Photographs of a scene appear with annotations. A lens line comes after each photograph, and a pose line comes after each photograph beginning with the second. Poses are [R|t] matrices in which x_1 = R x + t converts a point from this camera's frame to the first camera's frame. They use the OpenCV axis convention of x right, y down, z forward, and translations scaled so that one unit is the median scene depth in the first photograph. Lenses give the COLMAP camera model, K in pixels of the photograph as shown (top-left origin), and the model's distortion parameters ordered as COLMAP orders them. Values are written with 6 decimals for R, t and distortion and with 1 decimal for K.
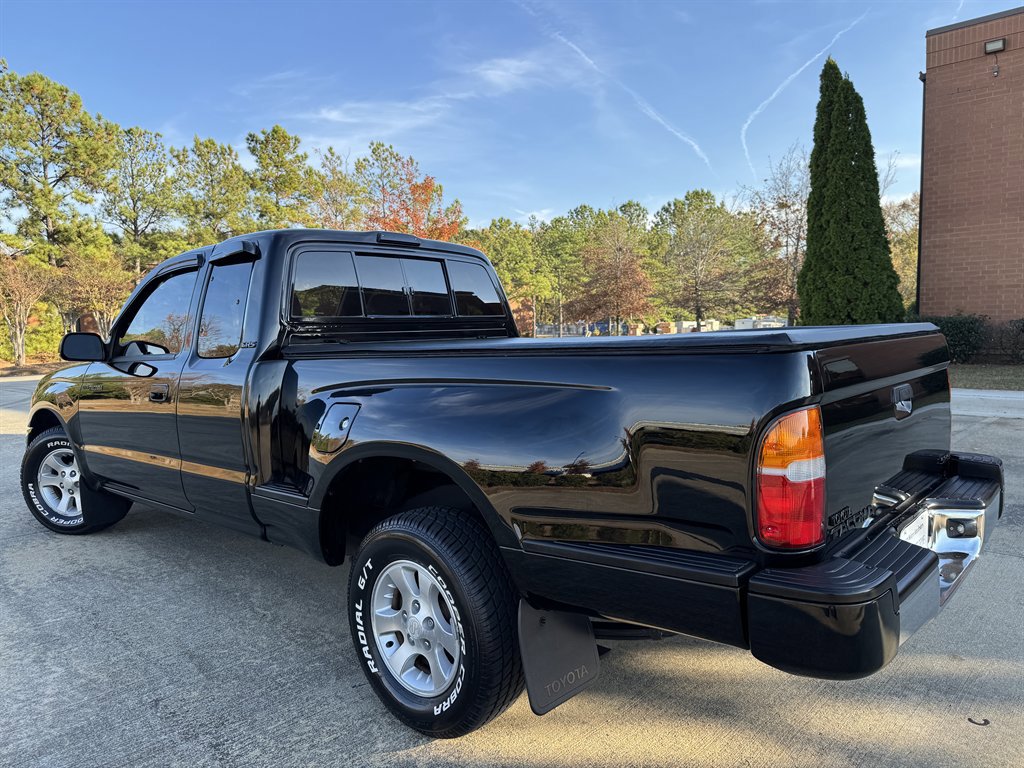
lens RADIAL K [[721.4, 0, 508.1], [0, 721.4, 387.0], [0, 0, 1]] dist [0.003358, -0.008099]
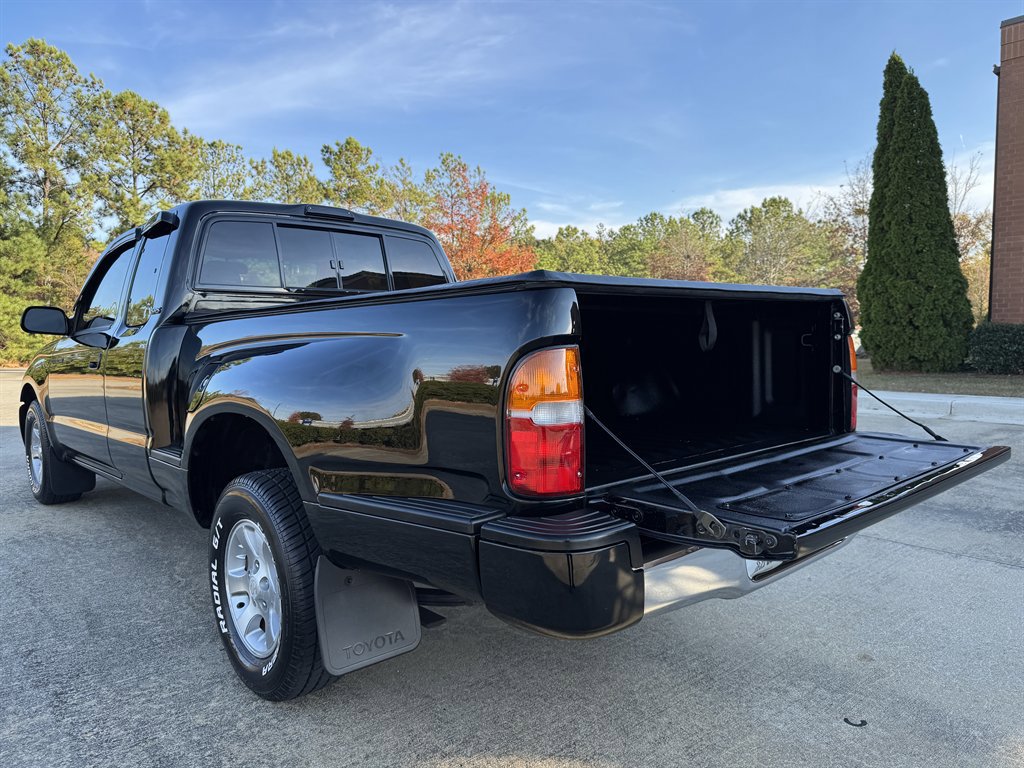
lens RADIAL K [[722.3, 0, 505.5], [0, 722.3, 383.8], [0, 0, 1]] dist [-0.001143, -0.003712]
pose [[0.994659, 0.019345, -0.101390, 0.041650], [-0.021112, 0.999643, -0.016377, 0.008854], [0.101037, 0.018430, 0.994712, 0.006774]]
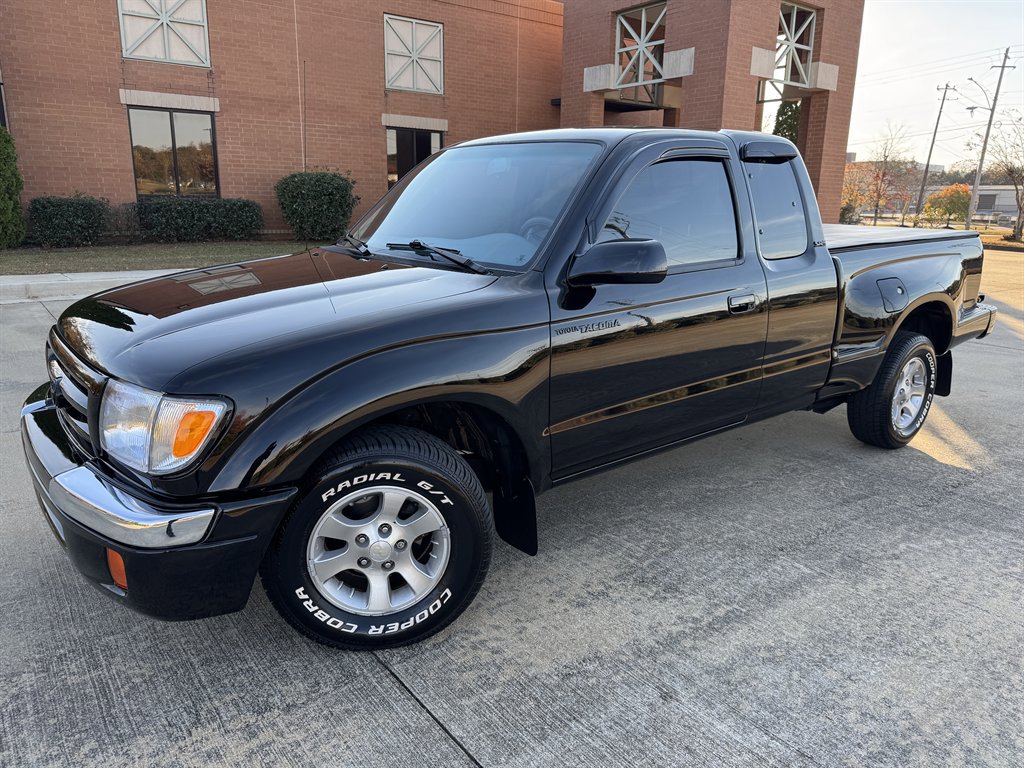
lens RADIAL K [[721.4, 0, 508.1], [0, 721.4, 387.0], [0, 0, 1]] dist [0.003358, -0.008099]
pose [[0.176220, -0.223052, 0.958746, -0.285308], [0.062694, 0.974554, 0.215206, -0.020090], [-0.982352, 0.022184, 0.185720, 0.227207]]
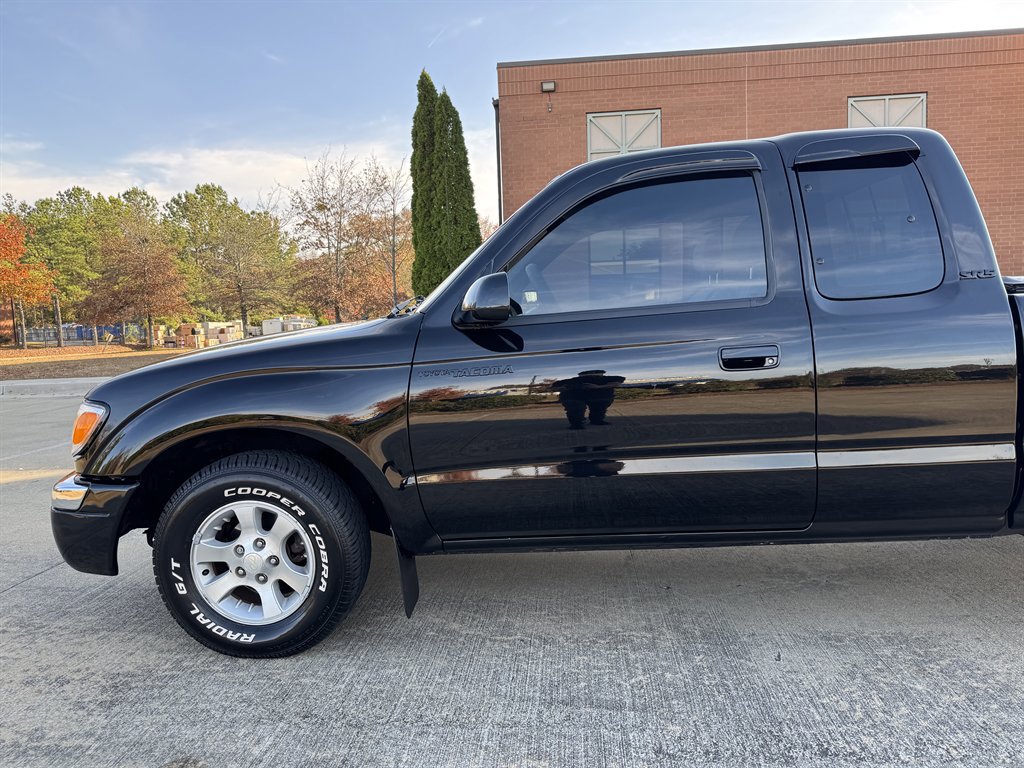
lens RADIAL K [[718.5, 0, 511.0], [0, 718.5, 390.9], [0, 0, 1]] dist [0.043835, -0.051536]
pose [[0.789957, -0.073158, 0.608782, -0.155826], [0.071582, 0.997071, 0.026935, 0.004782], [-0.608970, 0.022300, 0.792880, 0.073866]]
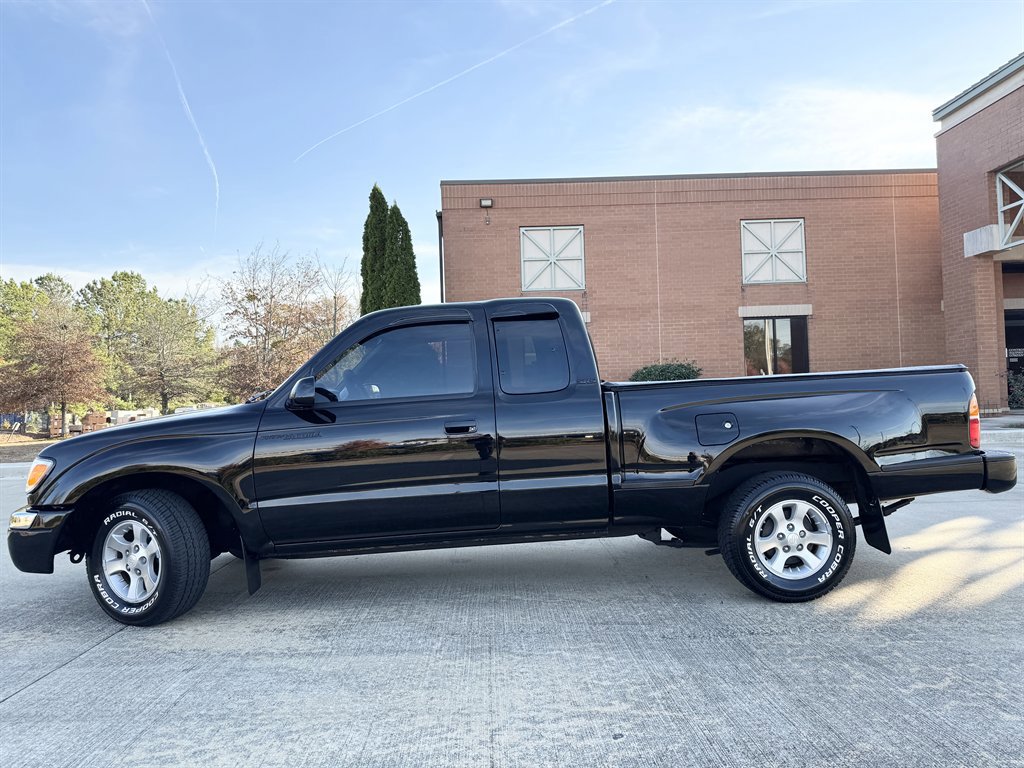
lens RADIAL K [[711.3, 0, 510.4], [0, 711.3, 383.5], [0, 0, 1]] dist [0.110004, -0.158960]
pose [[0.715811, 0.013069, 0.698172, -0.245316], [0.076847, 0.992278, -0.097362, 0.011305], [-0.694053, 0.123345, 0.709279, 0.028377]]
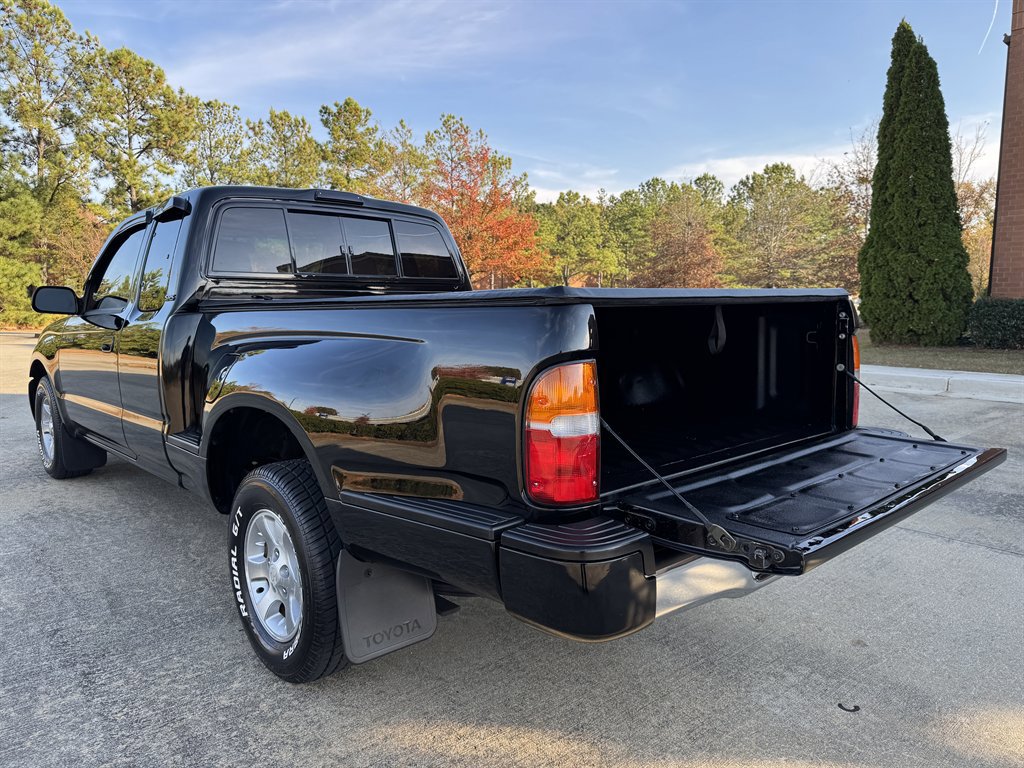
lens RADIAL K [[721.6, 0, 506.8], [0, 721.6, 382.8], [0, 0, 1]] dist [-0.002256, -0.001332]
pose [[0.994851, 0.032786, -0.095897, 0.039083], [-0.030010, 0.999092, 0.030254, 0.002934], [0.096802, -0.027220, 0.994931, 0.003216]]
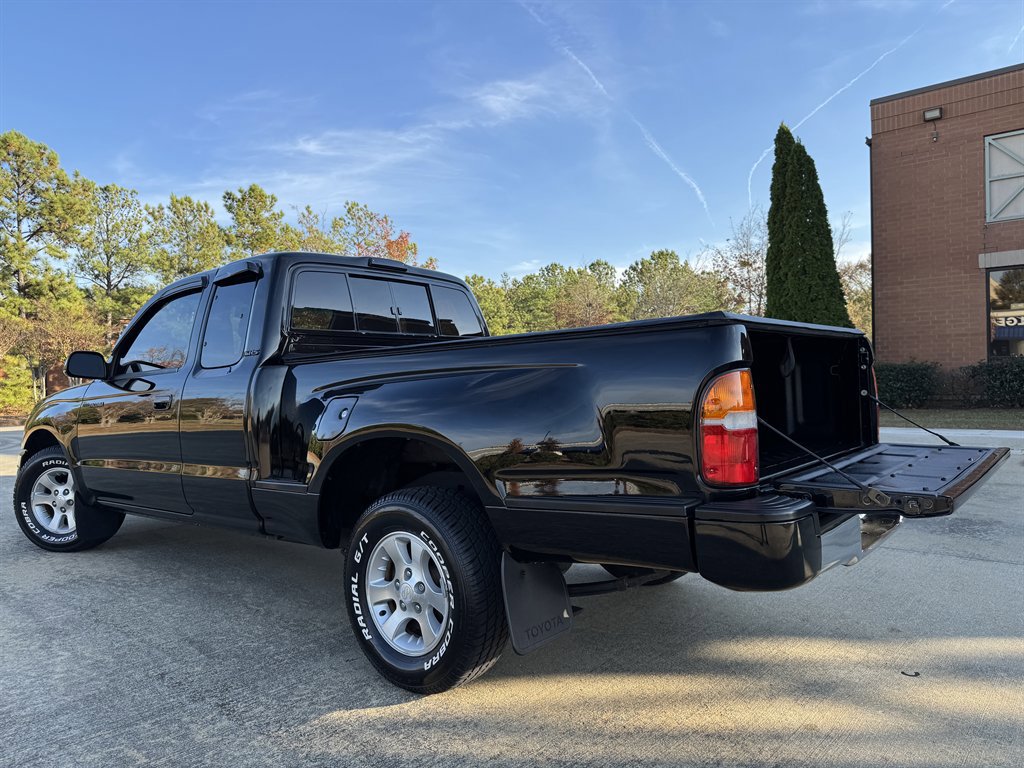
lens RADIAL K [[717.6, 0, 507.1], [0, 717.6, 385.6], [0, 0, 1]] dist [0.025295, -0.034469]
pose [[0.999304, -0.001612, 0.037263, -0.002157], [0.004580, 0.996810, -0.079683, 0.014233], [-0.037015, 0.079798, 0.996124, -0.018031]]
